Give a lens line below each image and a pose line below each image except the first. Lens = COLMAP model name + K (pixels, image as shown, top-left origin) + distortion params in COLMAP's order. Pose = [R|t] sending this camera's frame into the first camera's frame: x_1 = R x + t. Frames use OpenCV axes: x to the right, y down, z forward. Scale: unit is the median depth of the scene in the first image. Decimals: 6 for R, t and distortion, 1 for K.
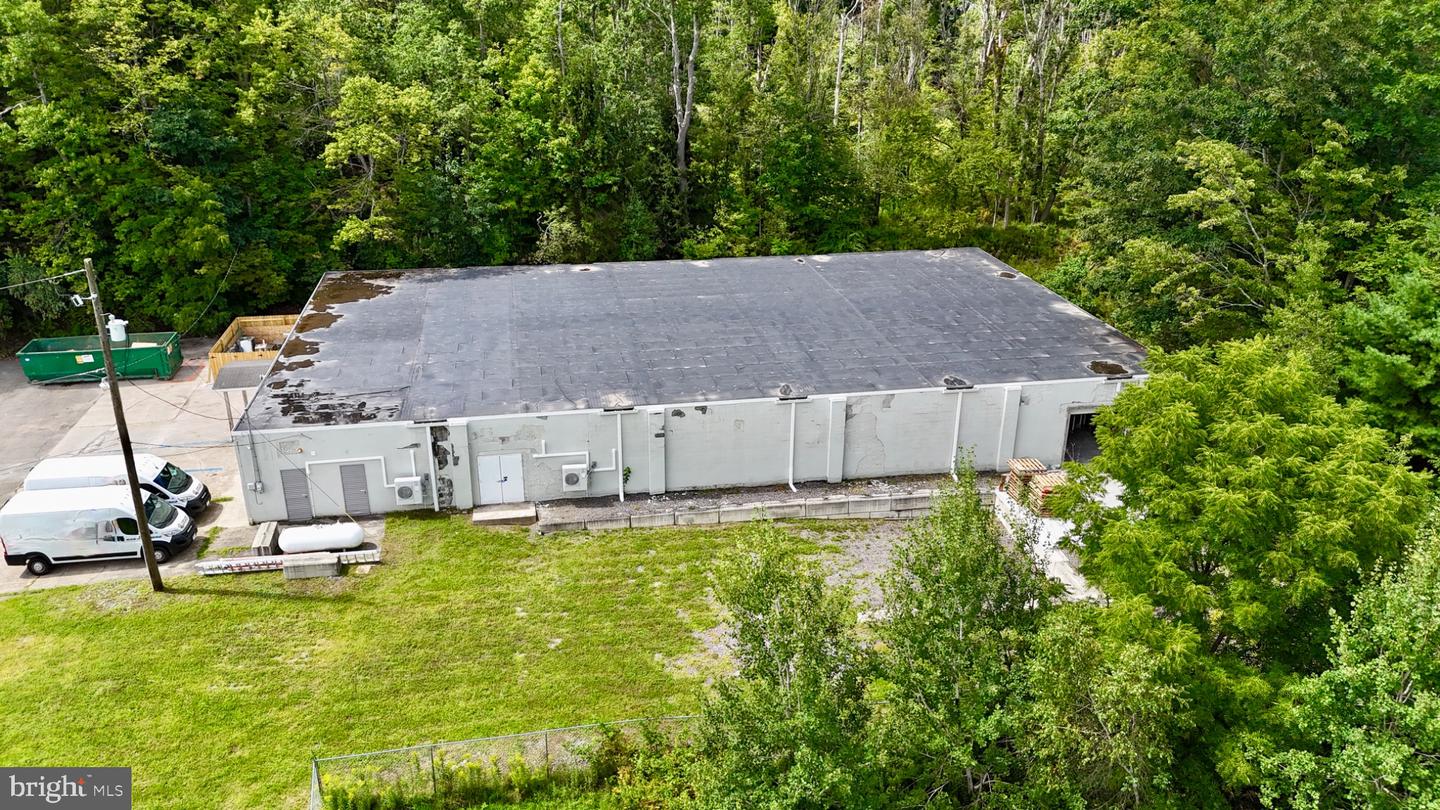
lens RADIAL K [[1069.2, 0, 727.5], [0, 1069.2, 399.7], [0, 0, 1]] dist [0.044318, -0.027058]
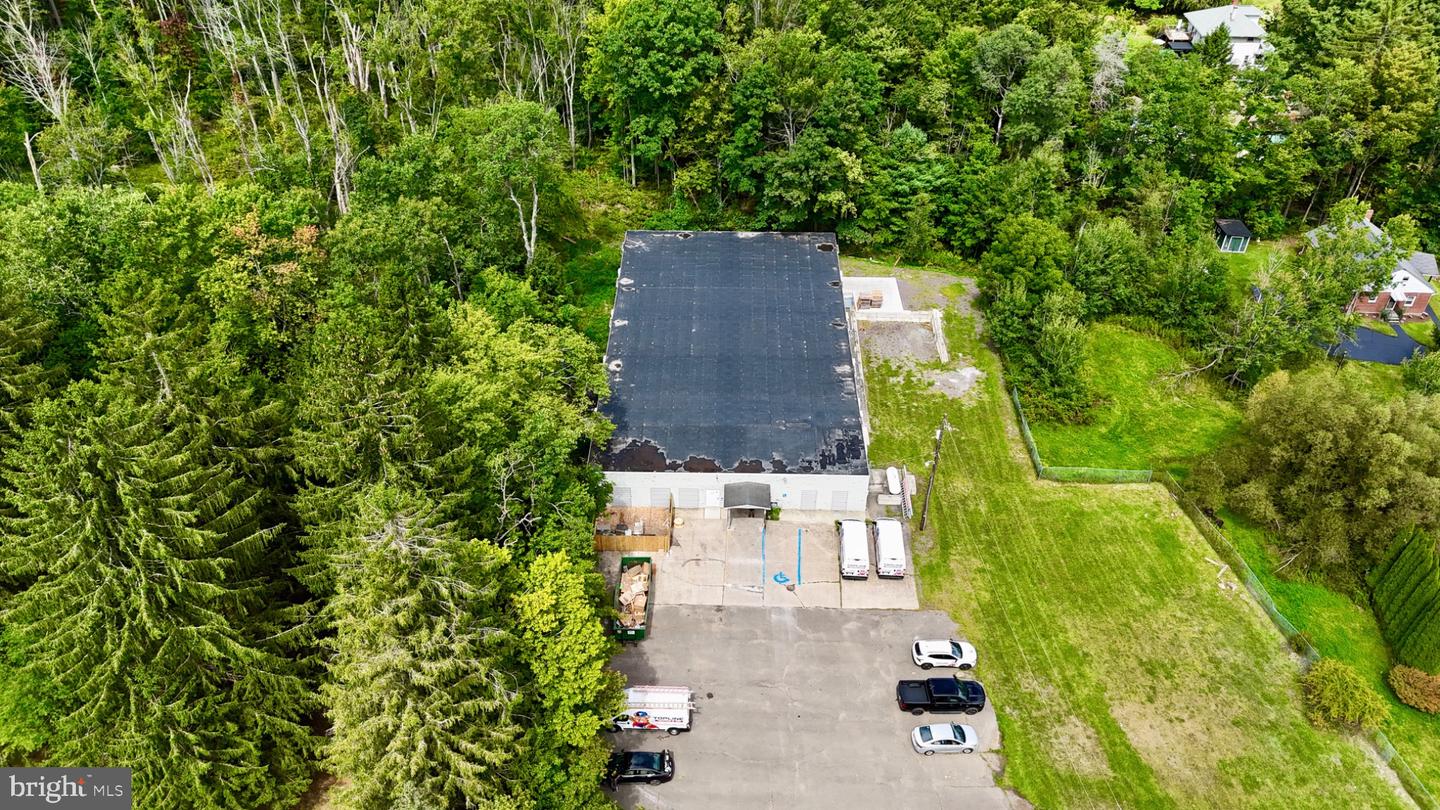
lens RADIAL K [[1069.2, 0, 715.6], [0, 1069.2, 412.0], [0, 0, 1]] dist [0.044318, -0.027058]
pose [[0.205529, -0.618245, 0.758638, -1.789097], [0.368273, 0.767067, 0.525341, -1.126895], [-0.906715, 0.171413, 0.385337, 0.378944]]
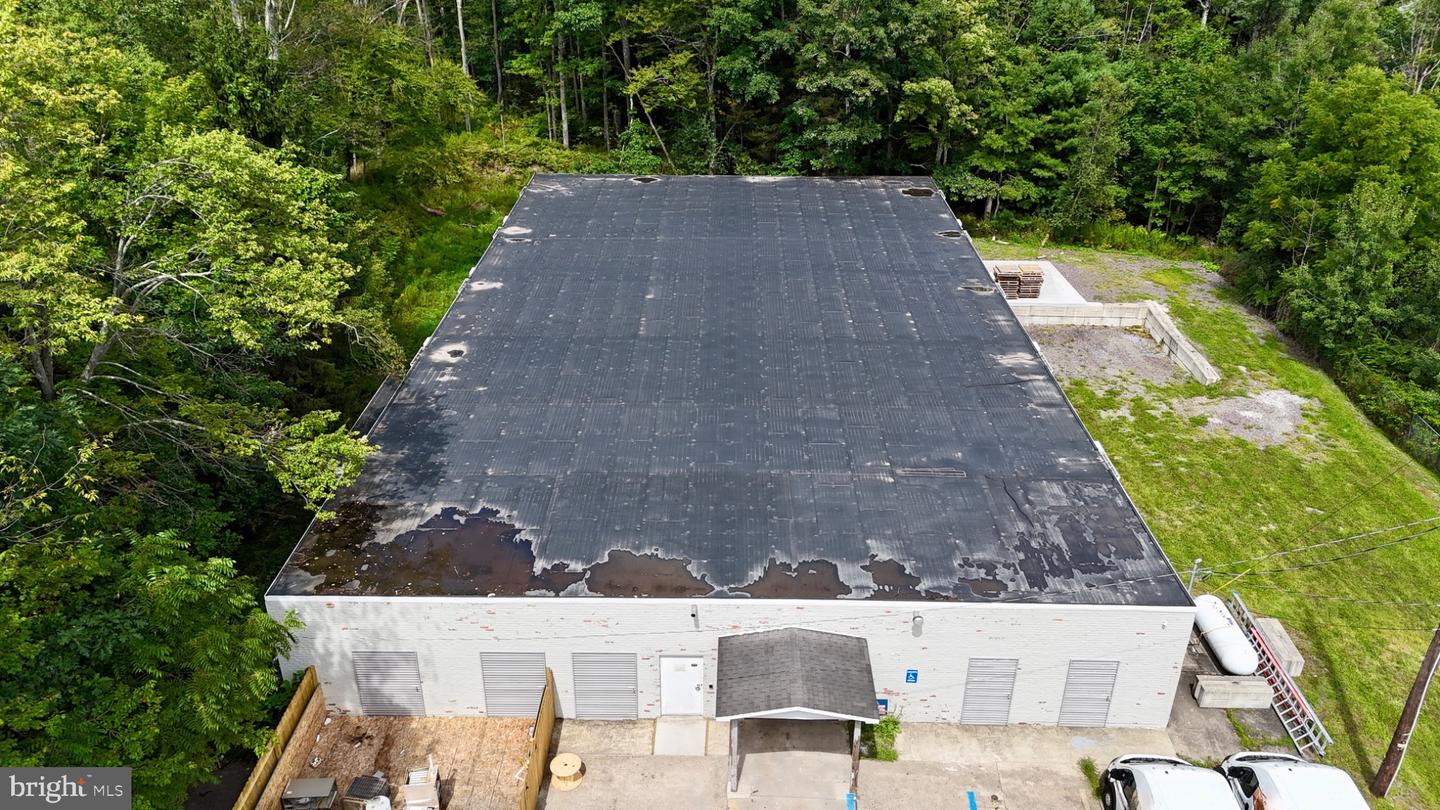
lens RADIAL K [[1069.2, 0, 720.8], [0, 1069.2, 396.9], [0, 0, 1]] dist [0.044318, -0.027058]
pose [[0.200555, -0.448495, 0.870994, -0.891807], [0.366981, 0.858717, 0.357672, -0.361091], [-0.908351, 0.247906, 0.336809, 0.878304]]
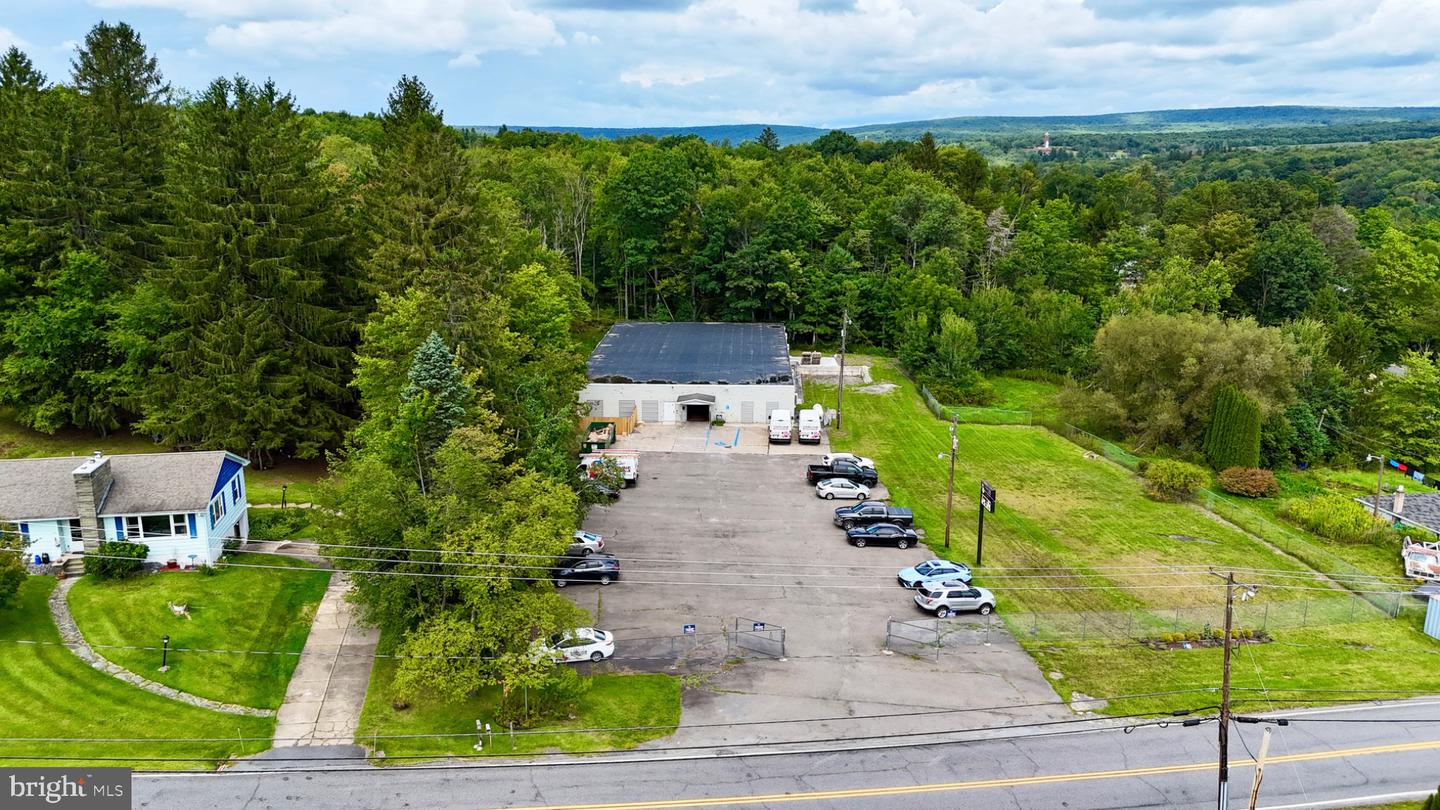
lens RADIAL K [[1069.2, 0, 718.7], [0, 1069.2, 409.5], [0, 0, 1]] dist [0.044318, -0.027058]
pose [[0.220138, -0.241986, 0.944977, -2.624643], [0.366689, 0.918219, 0.149711, -0.331374], [-0.903924, 0.313555, 0.290868, 0.362423]]
